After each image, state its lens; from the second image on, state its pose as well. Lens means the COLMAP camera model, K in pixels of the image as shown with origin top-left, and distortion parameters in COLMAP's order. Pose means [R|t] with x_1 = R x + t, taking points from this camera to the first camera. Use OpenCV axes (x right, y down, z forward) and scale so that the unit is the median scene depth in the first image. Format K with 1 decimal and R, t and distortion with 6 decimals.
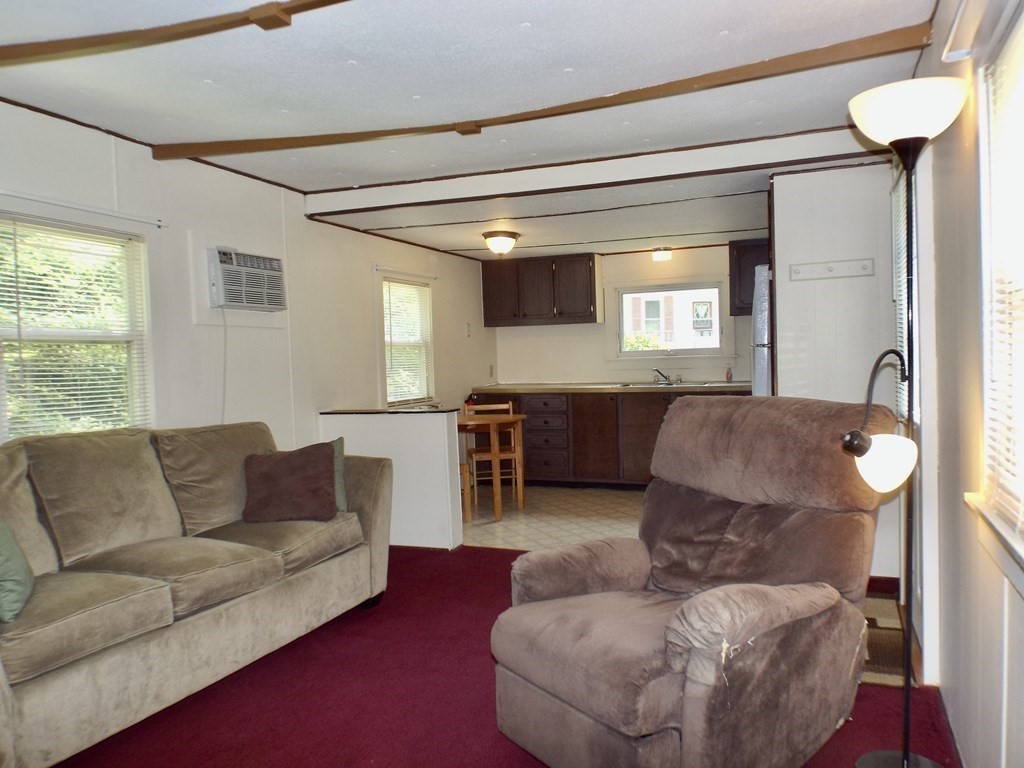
lens RADIAL K [[770.9, 0, 513.7], [0, 770.9, 391.3], [0, 0, 1]] dist [-0.015879, 0.004498]
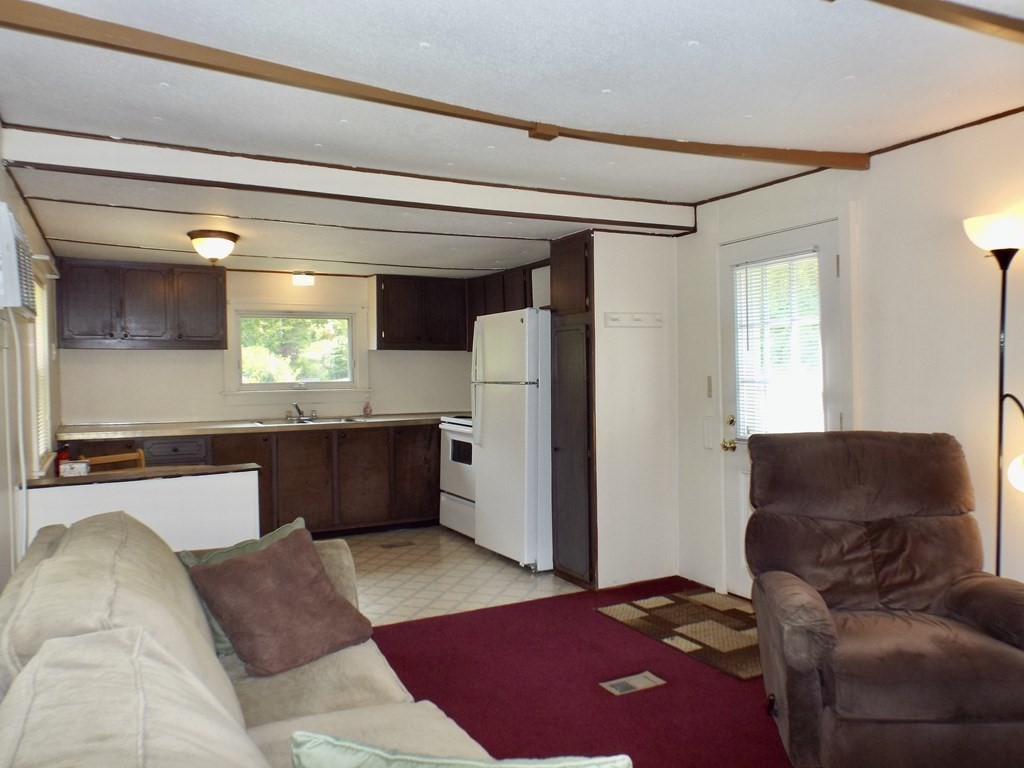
lens RADIAL K [[770.9, 0, 513.7], [0, 770.9, 391.3], [0, 0, 1]] dist [-0.015879, 0.004498]
pose [[0.655414, 0.000553, 0.755270, -0.350223], [0.026406, 0.999372, -0.023646, -0.017039], [-0.754808, 0.035442, 0.654988, 0.230265]]
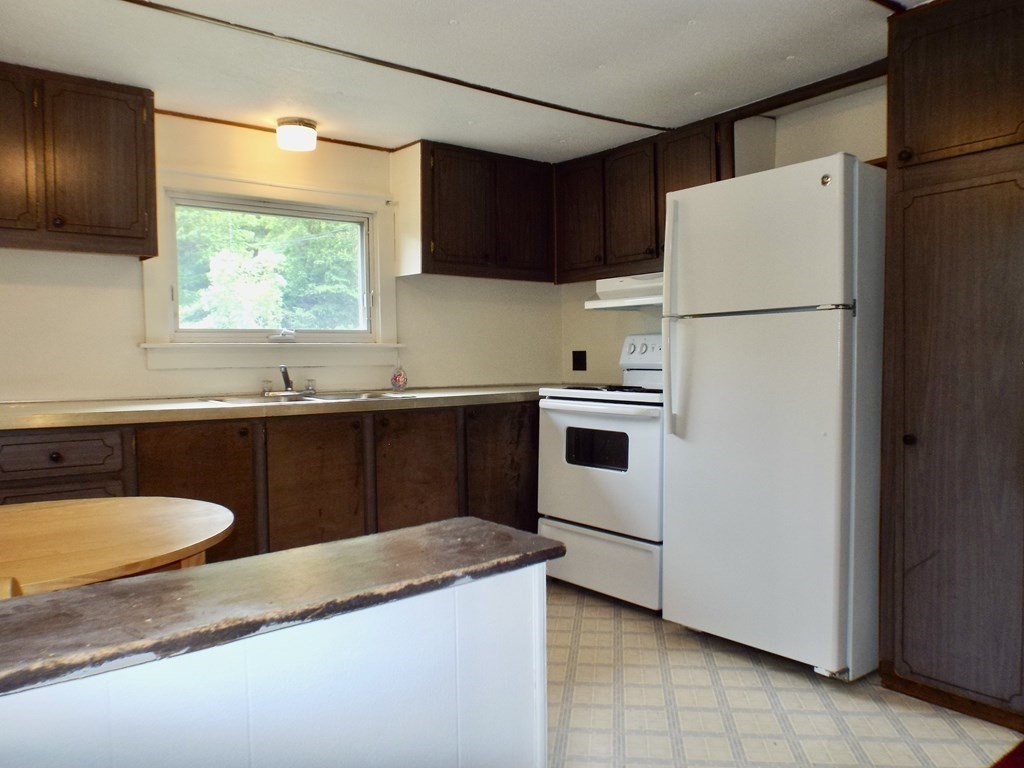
lens RADIAL K [[770.9, 0, 513.7], [0, 770.9, 391.3], [0, 0, 1]] dist [-0.015879, 0.004498]
pose [[0.517271, -0.012683, 0.855728, -0.168954], [0.037233, 0.999277, -0.007696, -0.004517], [-0.855011, 0.035842, 0.517369, 0.662092]]
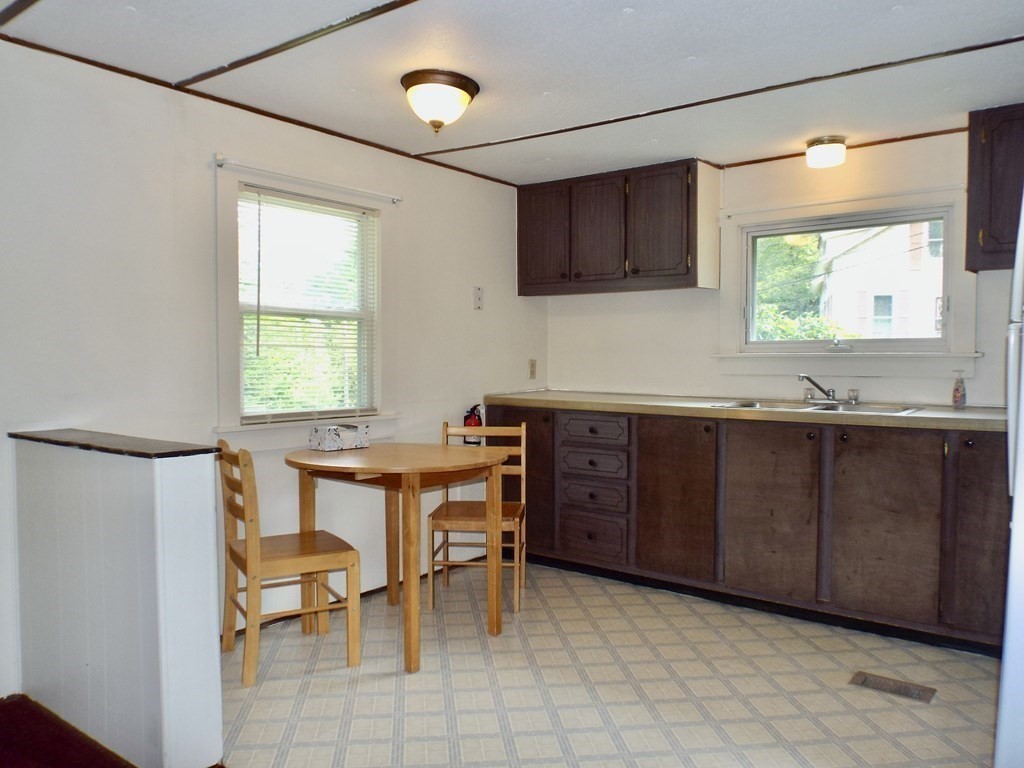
lens RADIAL K [[770.9, 0, 513.7], [0, 770.9, 391.3], [0, 0, 1]] dist [-0.015879, 0.004498]
pose [[0.958402, 0.045112, -0.281833, 0.151892], [-0.045790, 0.998942, 0.004182, -0.012597], [0.281723, 0.008897, 0.959454, 0.475029]]
